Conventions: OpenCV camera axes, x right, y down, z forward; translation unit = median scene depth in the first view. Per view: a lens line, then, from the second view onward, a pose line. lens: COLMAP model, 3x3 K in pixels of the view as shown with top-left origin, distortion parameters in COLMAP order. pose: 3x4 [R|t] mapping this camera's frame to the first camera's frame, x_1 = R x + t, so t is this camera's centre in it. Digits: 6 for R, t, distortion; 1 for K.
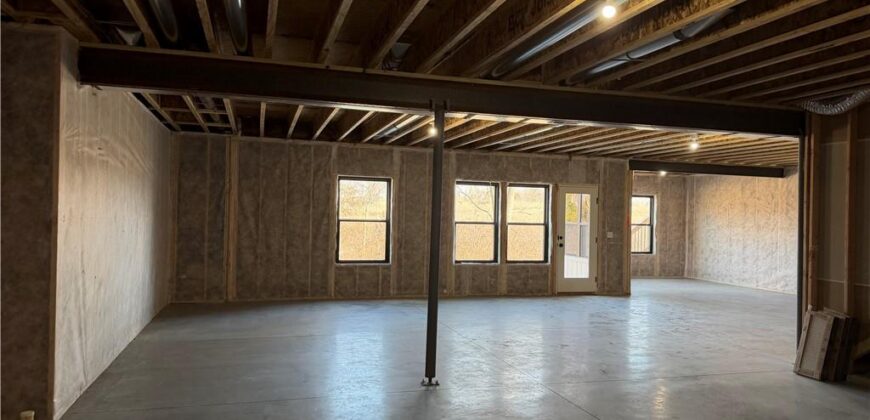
lens RADIAL K [[646.7, 0, 433.3], [0, 646.7, 207.2], [0, 0, 1]] dist [0.091519, -0.000011]
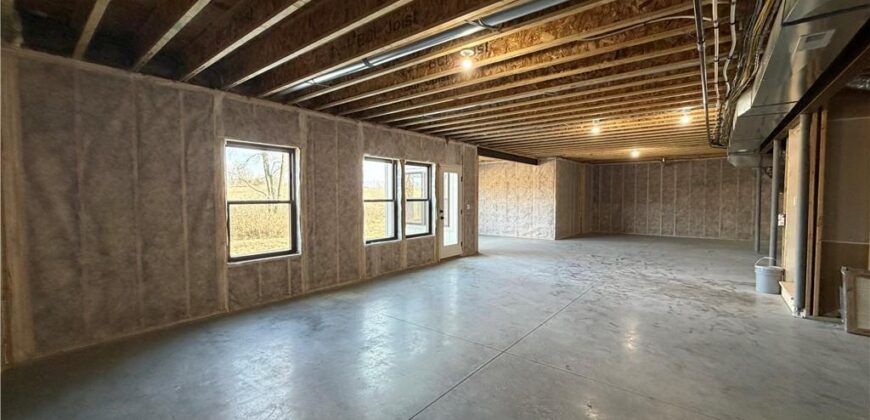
lens RADIAL K [[350.2, 0, 429.0], [0, 350.2, 211.1], [0, 0, 1]] dist [-0.001974, -0.000742]
pose [[0.815706, -0.048070, 0.576466, -0.183843], [0.012704, 0.997790, 0.065226, 0.006676], [-0.578328, -0.045882, 0.814513, 0.542529]]
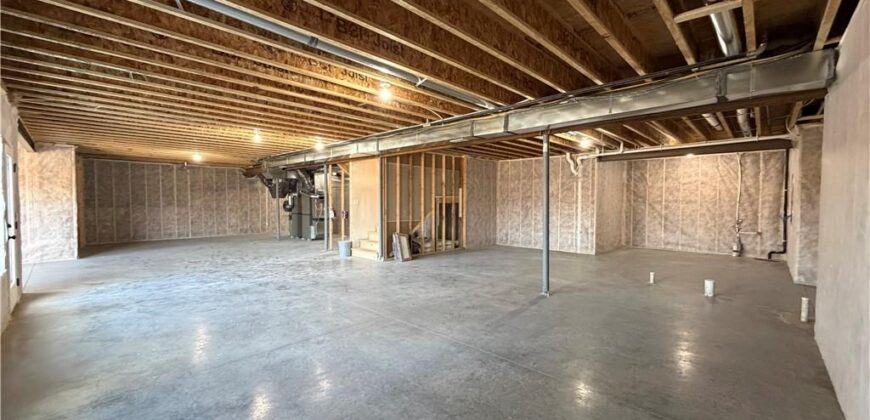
lens RADIAL K [[350.2, 0, 439.1], [0, 350.2, 208.1], [0, 0, 1]] dist [-0.001974, -0.000742]
pose [[-0.529759, -0.042474, 0.847084, -0.295184], [-0.024812, 0.999094, 0.034578, 0.008809], [-0.847785, -0.002699, -0.530333, 0.818581]]
